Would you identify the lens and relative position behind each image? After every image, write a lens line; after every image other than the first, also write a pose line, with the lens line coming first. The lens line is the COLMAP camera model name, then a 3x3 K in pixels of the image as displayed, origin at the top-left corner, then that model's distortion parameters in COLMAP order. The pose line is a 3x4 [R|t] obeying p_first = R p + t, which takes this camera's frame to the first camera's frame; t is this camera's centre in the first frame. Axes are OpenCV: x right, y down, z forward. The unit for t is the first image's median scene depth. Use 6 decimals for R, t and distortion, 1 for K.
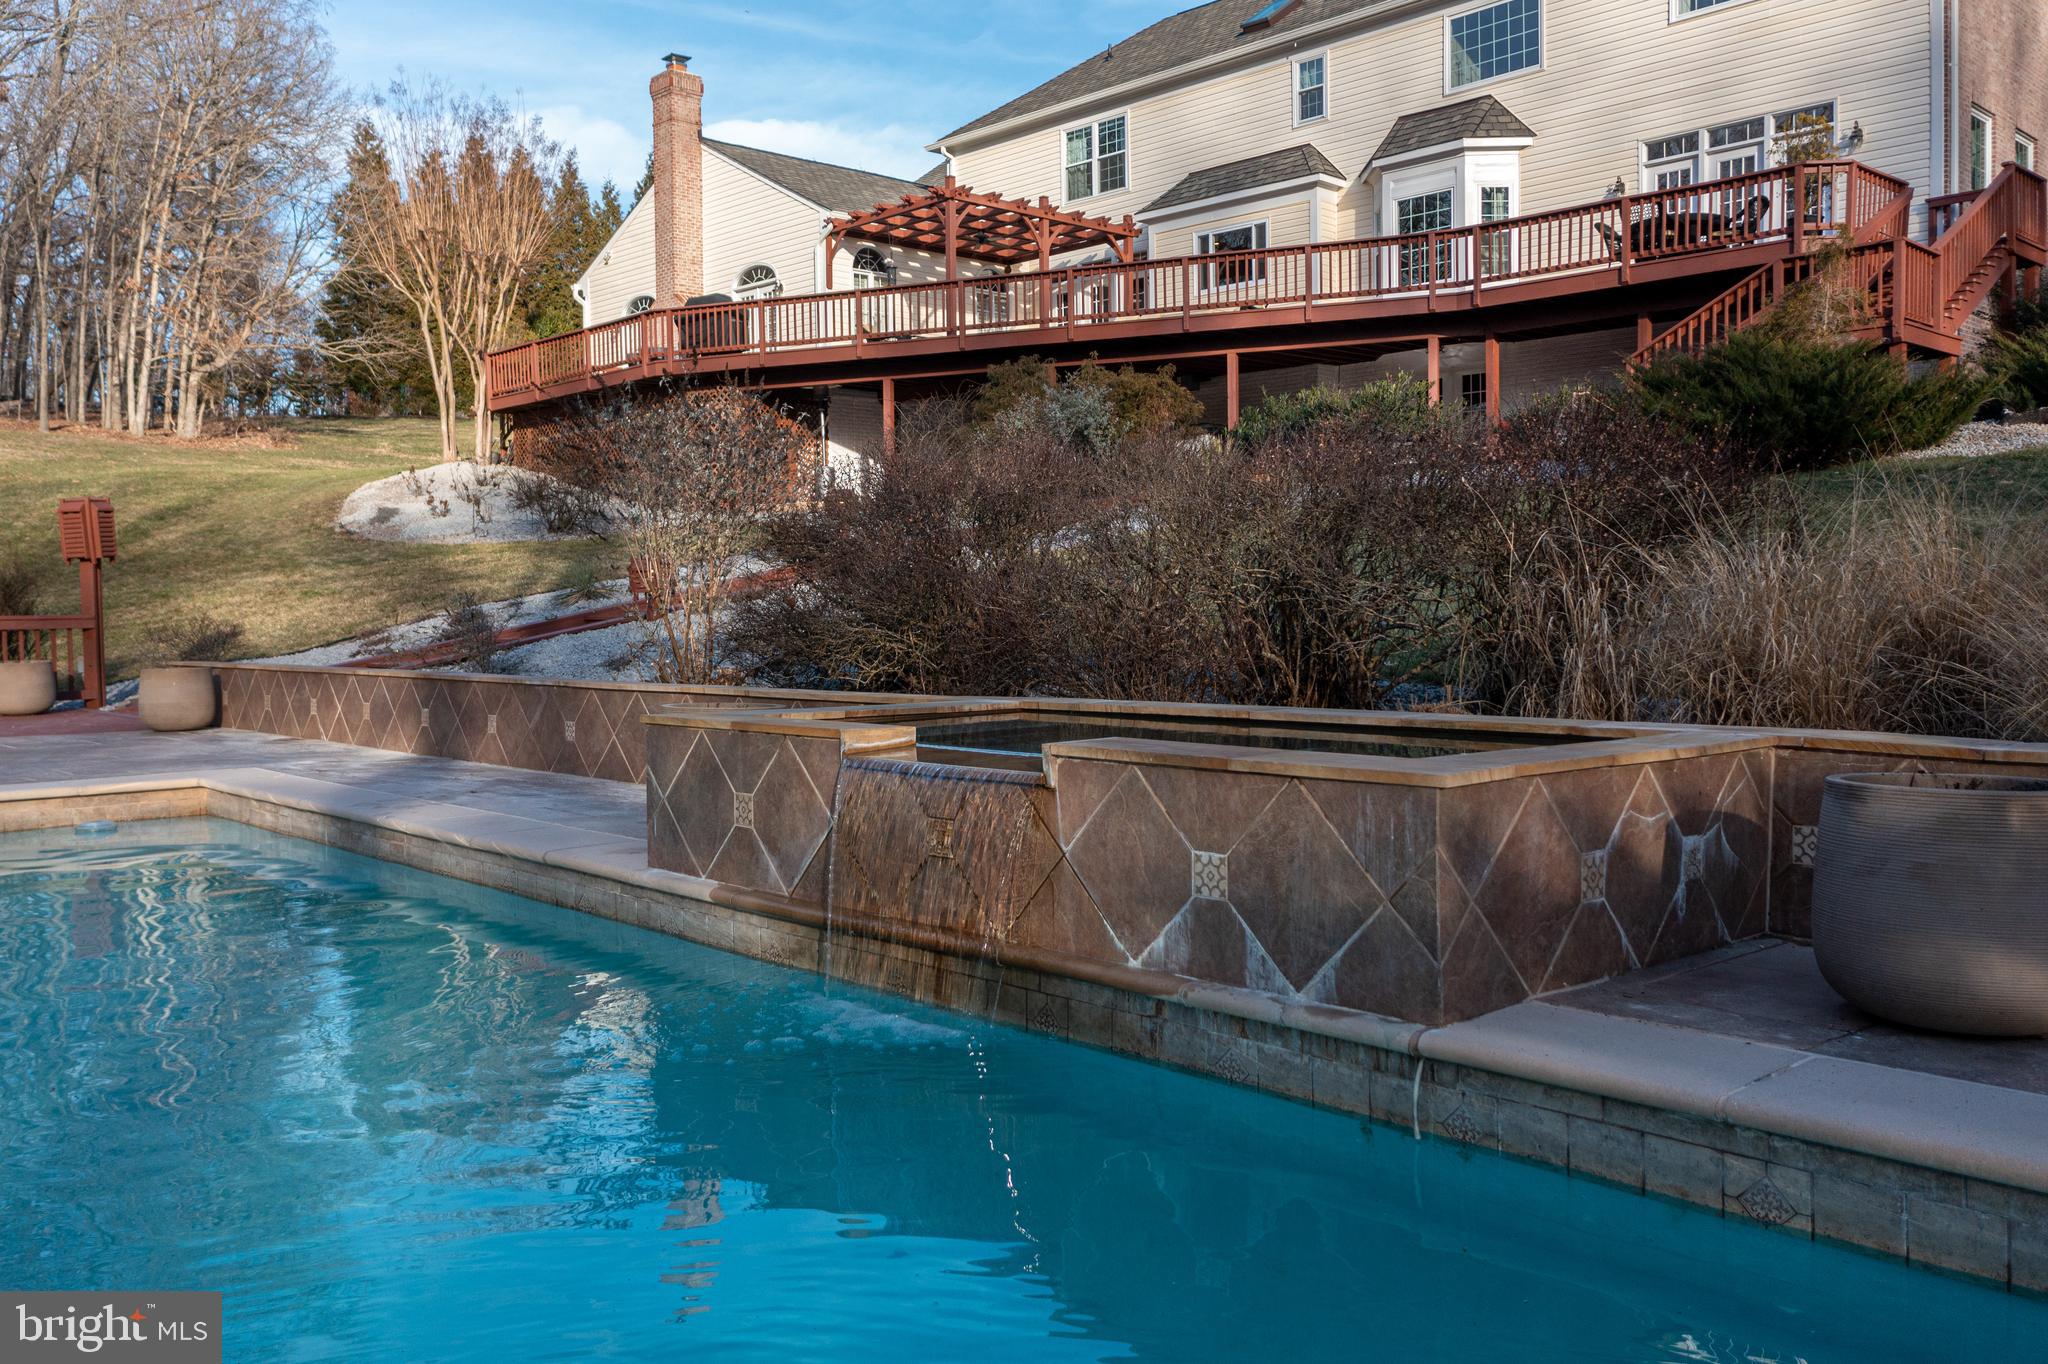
lens RADIAL K [[1628.8, 0, 1059.1], [0, 1628.8, 675.0], [0, 0, 1]] dist [-0.020357, 0.060904]
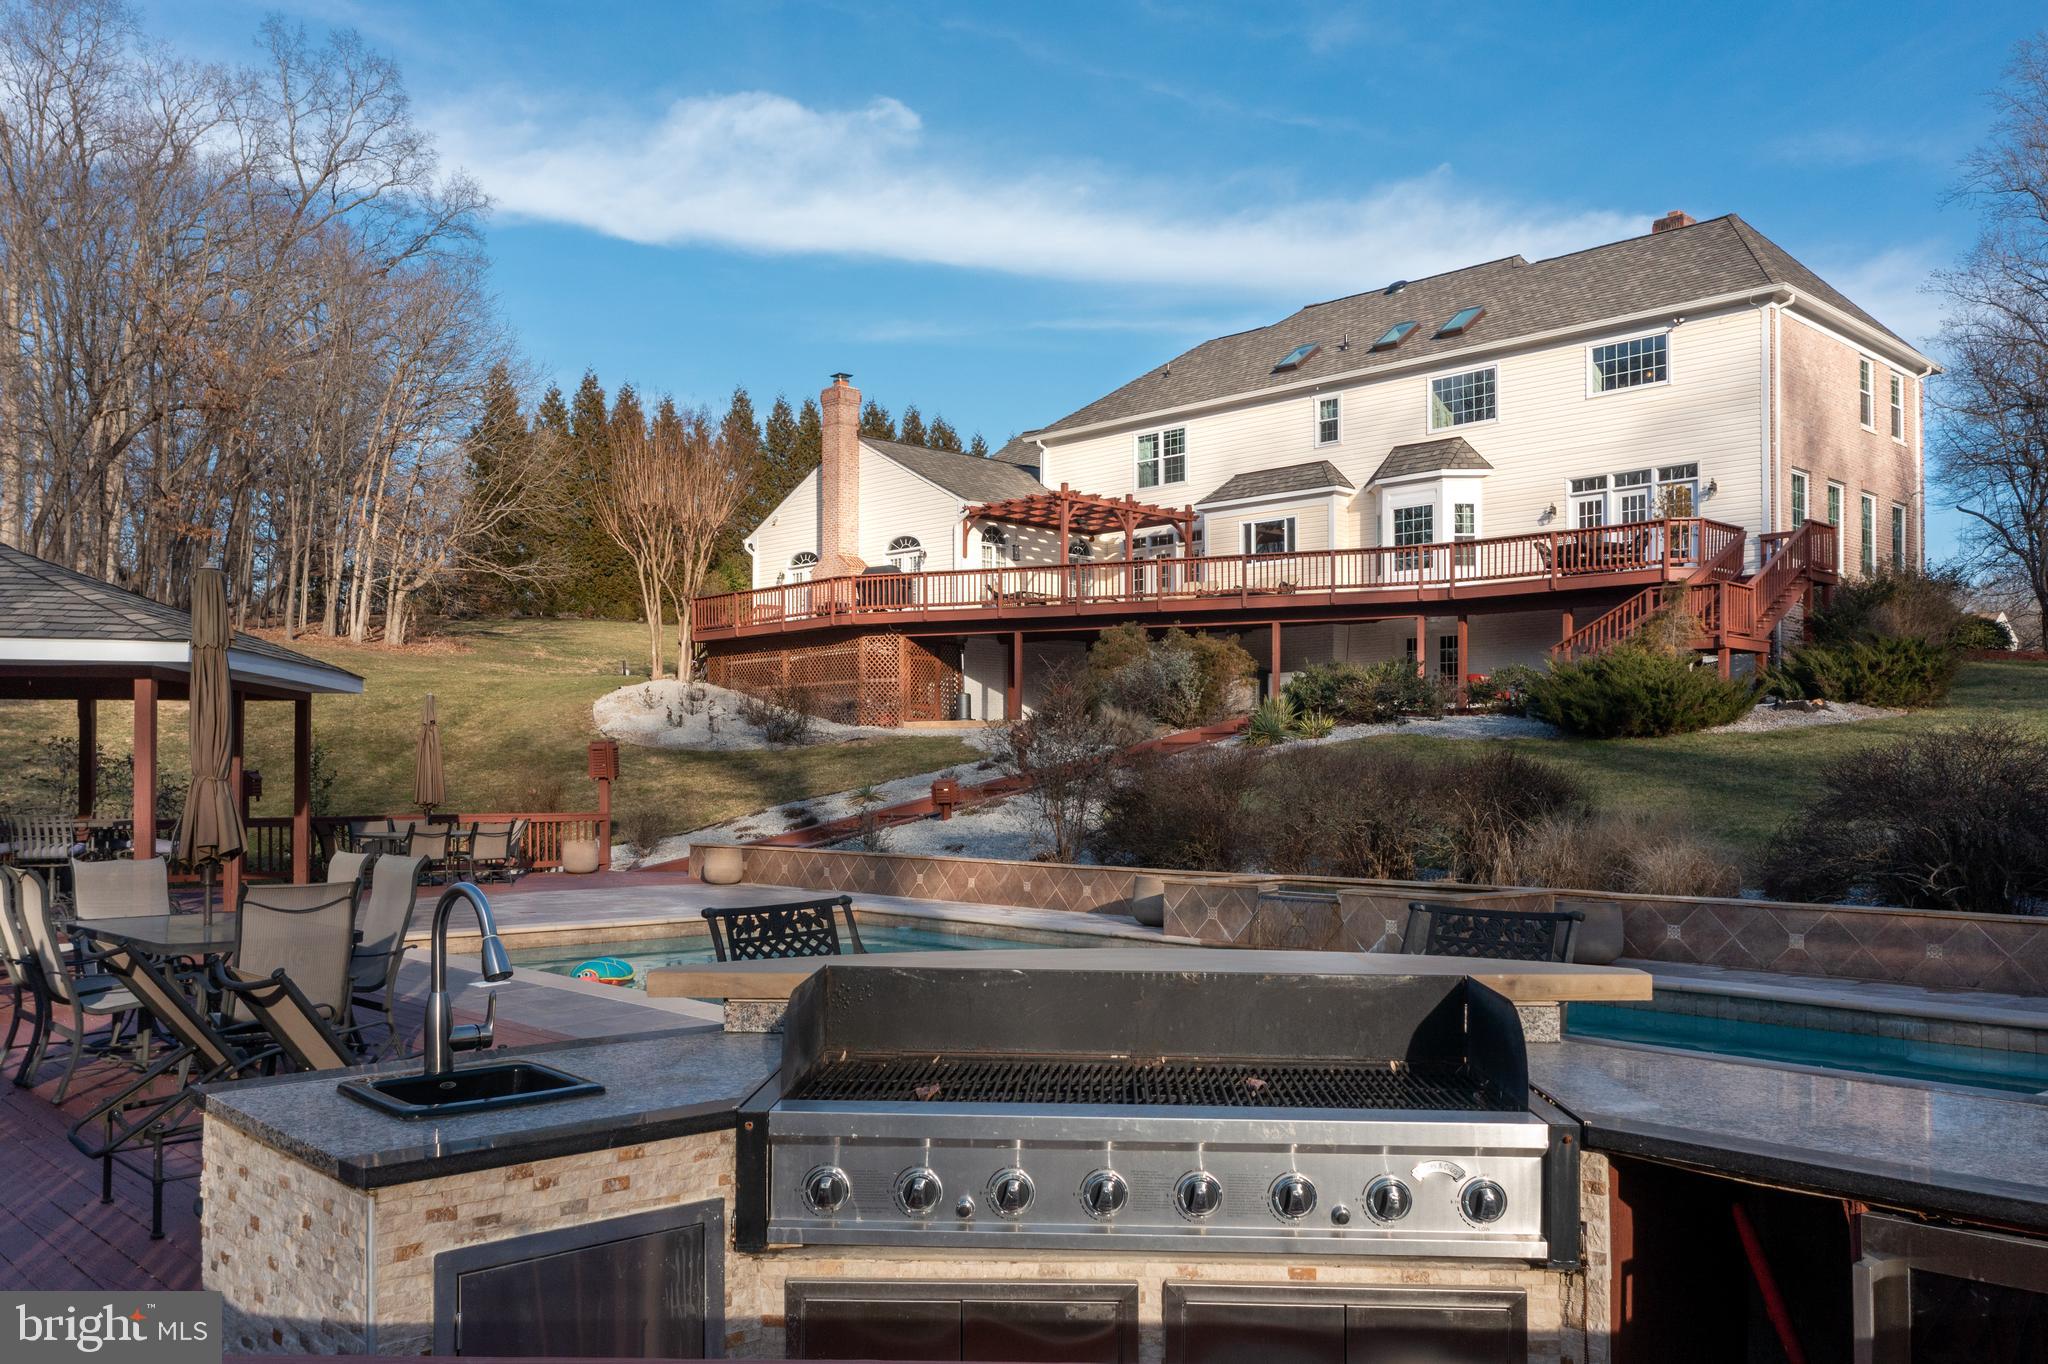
lens RADIAL K [[1628.8, 0, 1029.9], [0, 1628.8, 720.1], [0, 0, 1]] dist [-0.020357, 0.060904]
pose [[0.999915, 0.012439, -0.003923, -0.091093], [-0.012696, 0.997141, -0.074490, -0.007778], [0.002985, 0.074533, 0.997214, -0.356160]]
